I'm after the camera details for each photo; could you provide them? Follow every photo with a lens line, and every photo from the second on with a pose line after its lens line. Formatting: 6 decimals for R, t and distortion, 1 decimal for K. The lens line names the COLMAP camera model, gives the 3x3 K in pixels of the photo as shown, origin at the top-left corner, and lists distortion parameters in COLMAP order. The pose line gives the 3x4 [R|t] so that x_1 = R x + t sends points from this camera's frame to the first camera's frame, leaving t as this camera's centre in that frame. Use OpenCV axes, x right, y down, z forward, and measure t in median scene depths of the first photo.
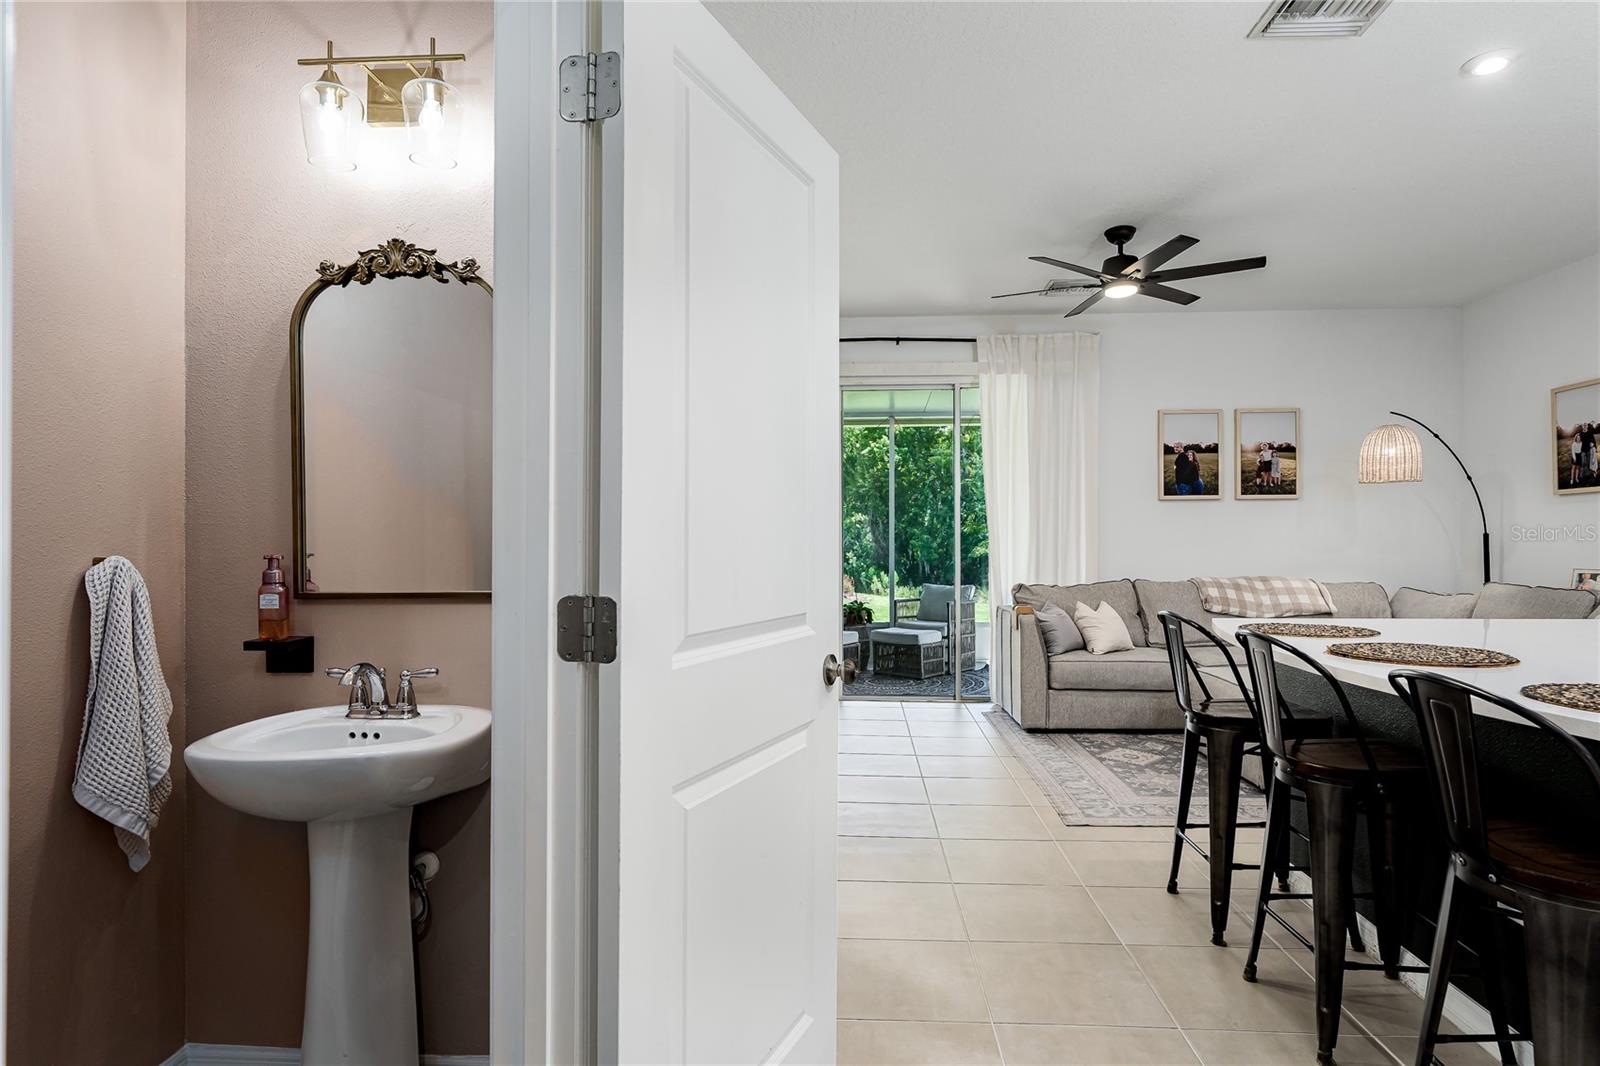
lens RADIAL K [[889.3, 0, 800.0], [0, 889.3, 533.0], [0, 0, 1]] dist [-0.000241, 0.002120]
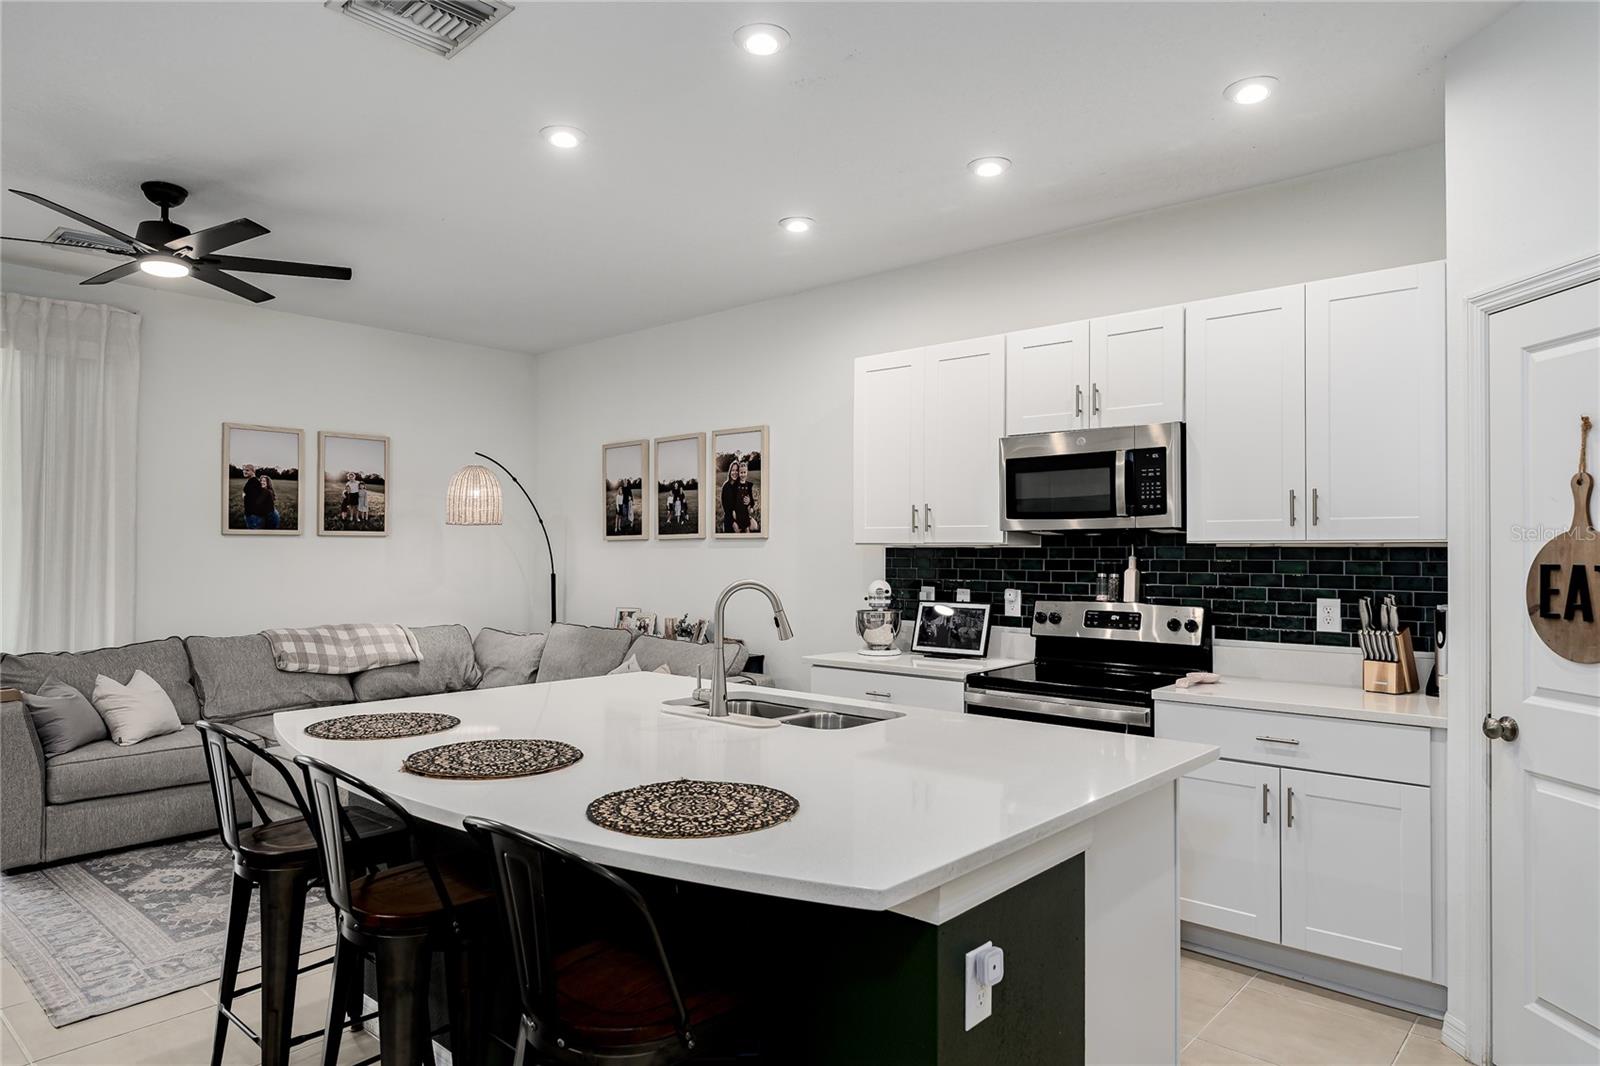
lens RADIAL K [[978.6, 0, 796.1], [0, 978.6, 543.1], [0, 0, 1]] dist [-0.003109, 0.000891]
pose [[0.620261, 0.011458, 0.784312, 0.038757], [-0.009062, 0.999931, -0.007441, -0.032353], [-0.784343, -0.002492, 0.620322, 0.054344]]
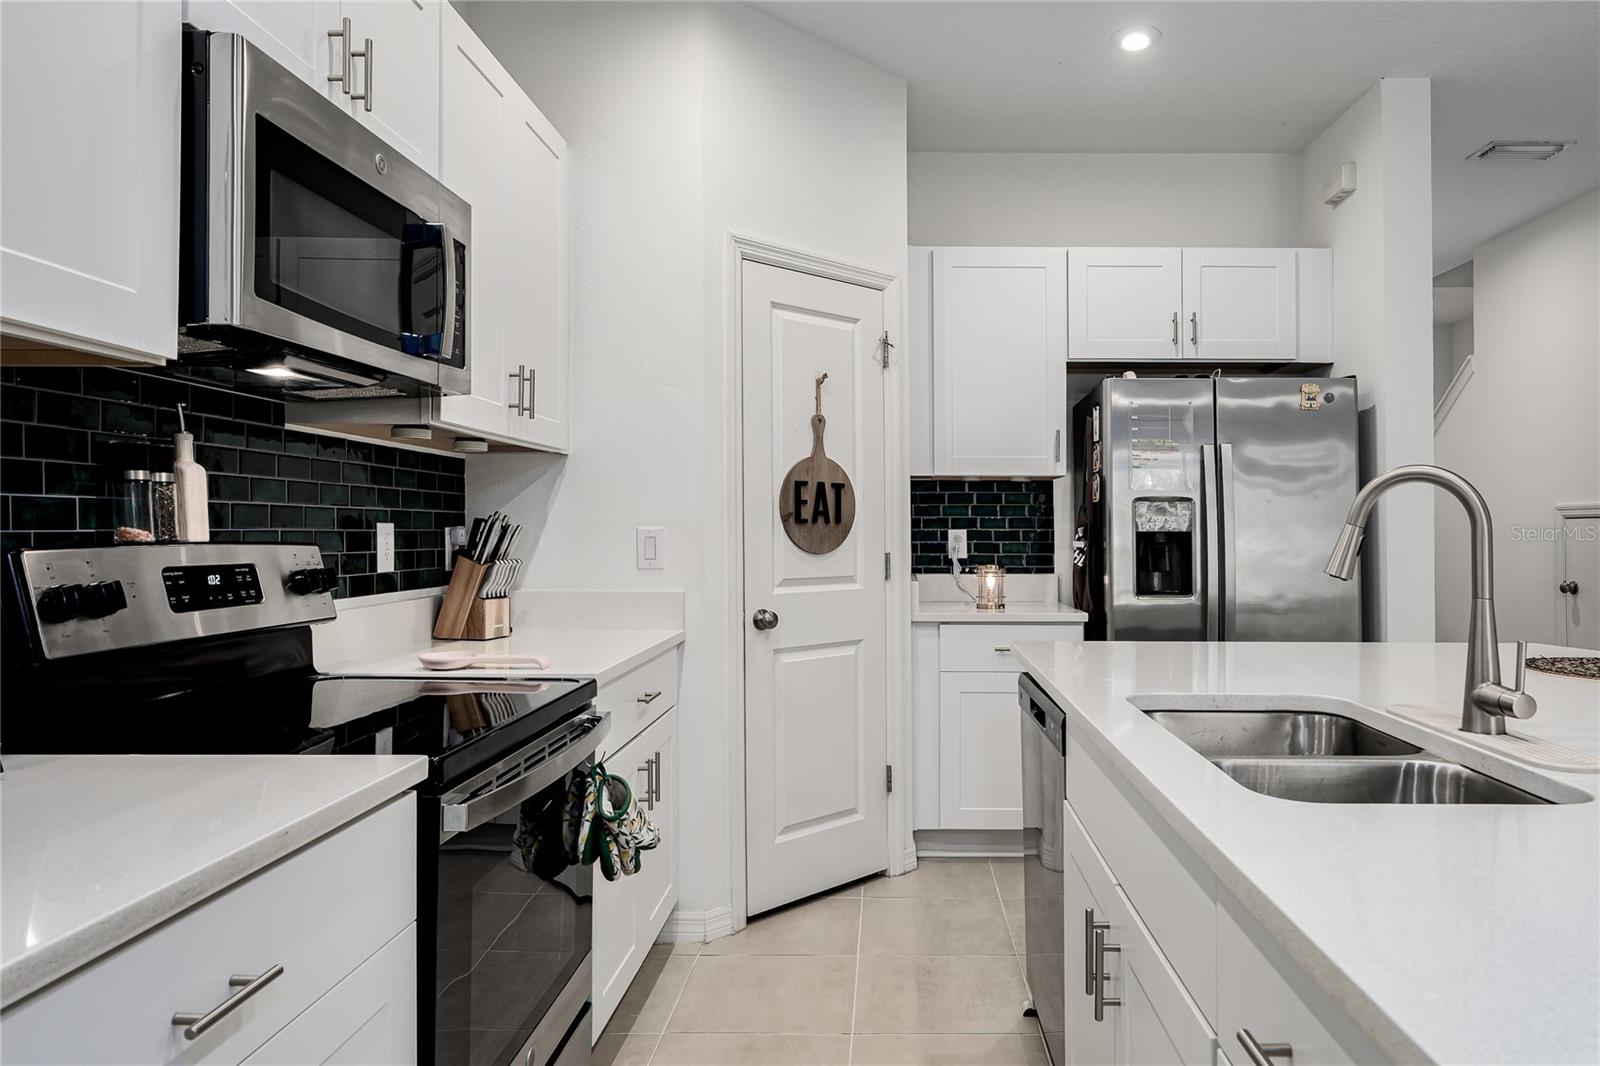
lens RADIAL K [[1017.4, 0, 896.1], [0, 1017.4, 522.8], [0, 0, 1]] dist [-0.004854, -0.000023]
pose [[-0.997429, -0.001536, -0.071648, 0.589813], [-0.000669, 0.999926, -0.012136, 0.002741], [0.071662, -0.012057, -0.997356, 0.661739]]
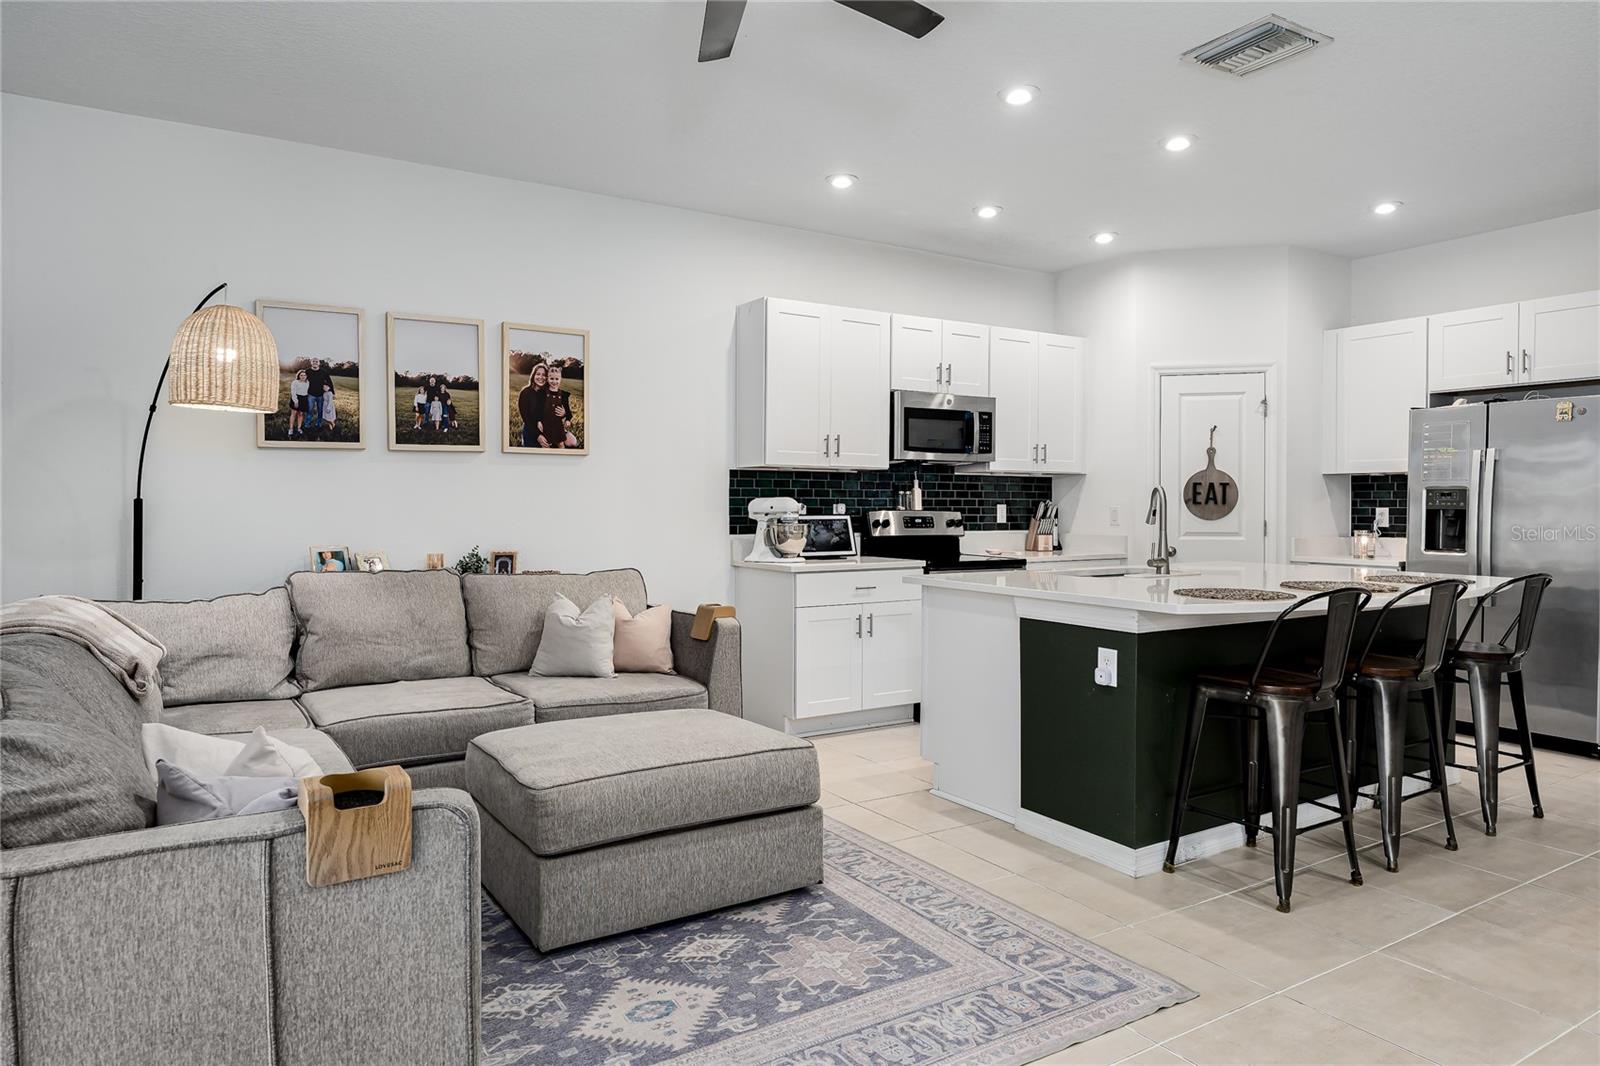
lens RADIAL K [[989.5, 0, 784.0], [0, 989.5, 509.9], [0, 0, 1]] dist [-0.003295, 0.000426]
pose [[-0.575262, -0.005463, 0.817951, -0.054152], [-0.007092, 0.999973, 0.001691, 0.003899], [-0.817939, -0.004828, -0.575285, 1.103151]]
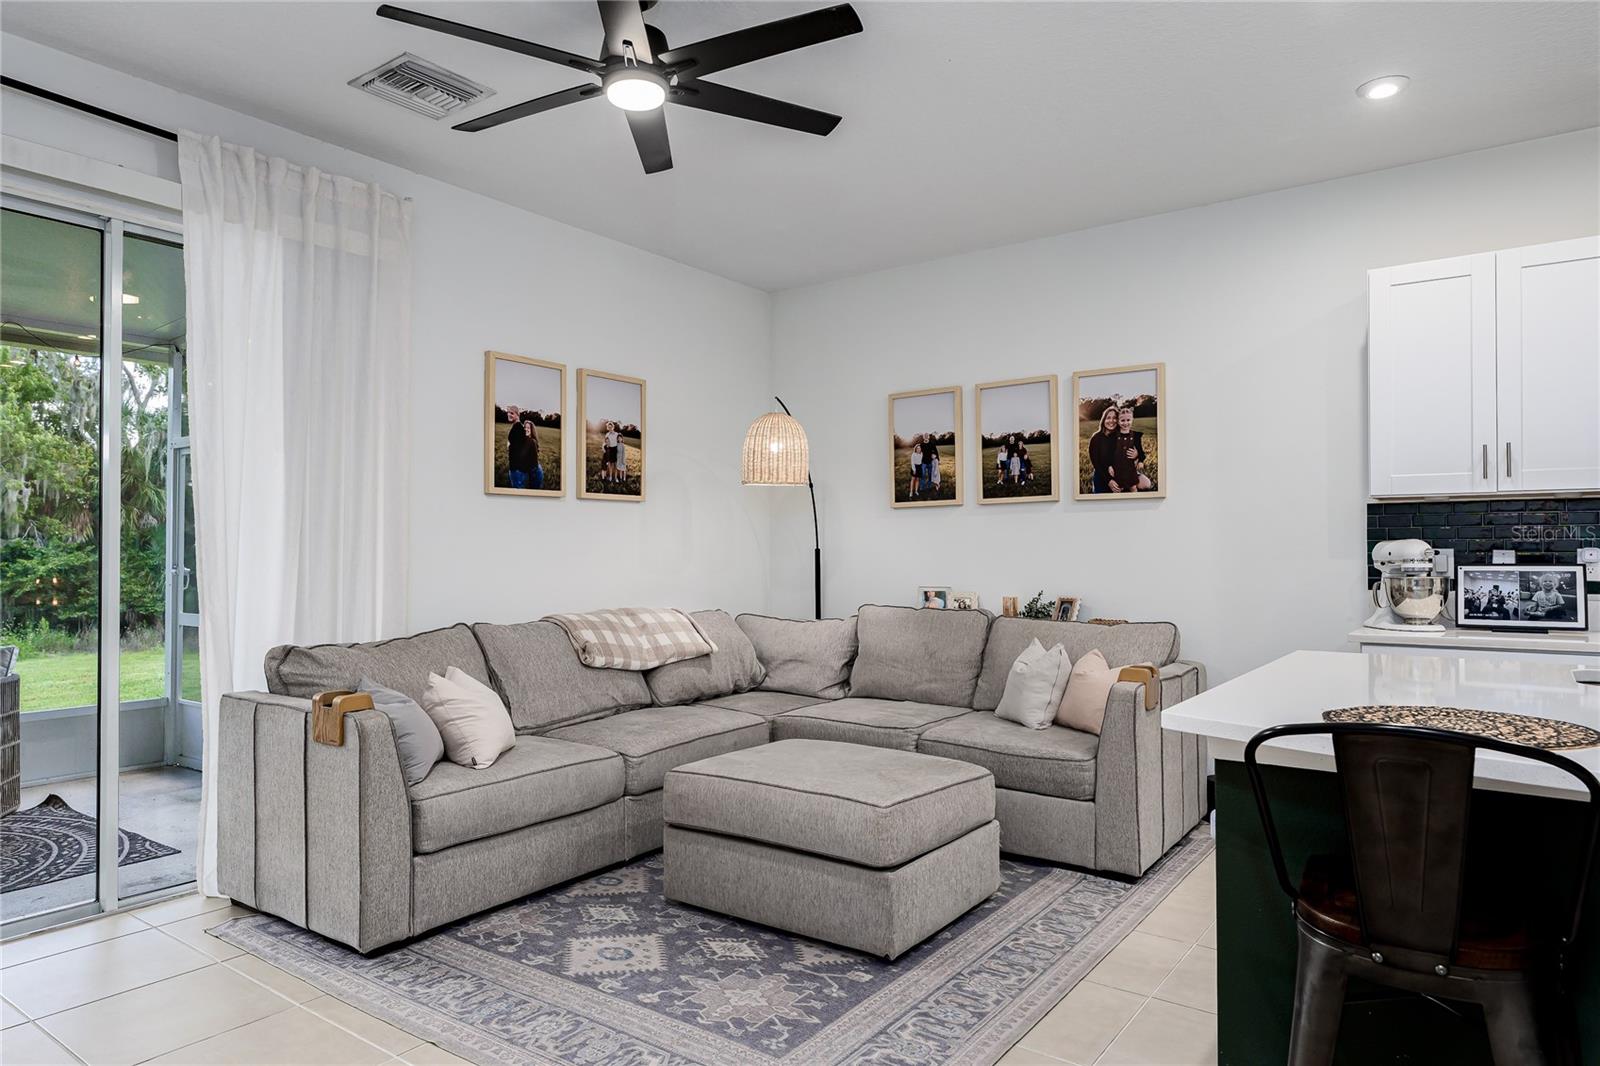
lens RADIAL K [[986.6, 0, 800.0], [0, 986.6, 533.0], [0, 0, 1]] dist [0.000117, 0.001419]
pose [[0.540451, 0.018131, 0.841180, -0.072925], [-0.003982, 0.999812, -0.018992, 0.003476], [-0.841366, 0.006915, 0.540421, 0.517431]]
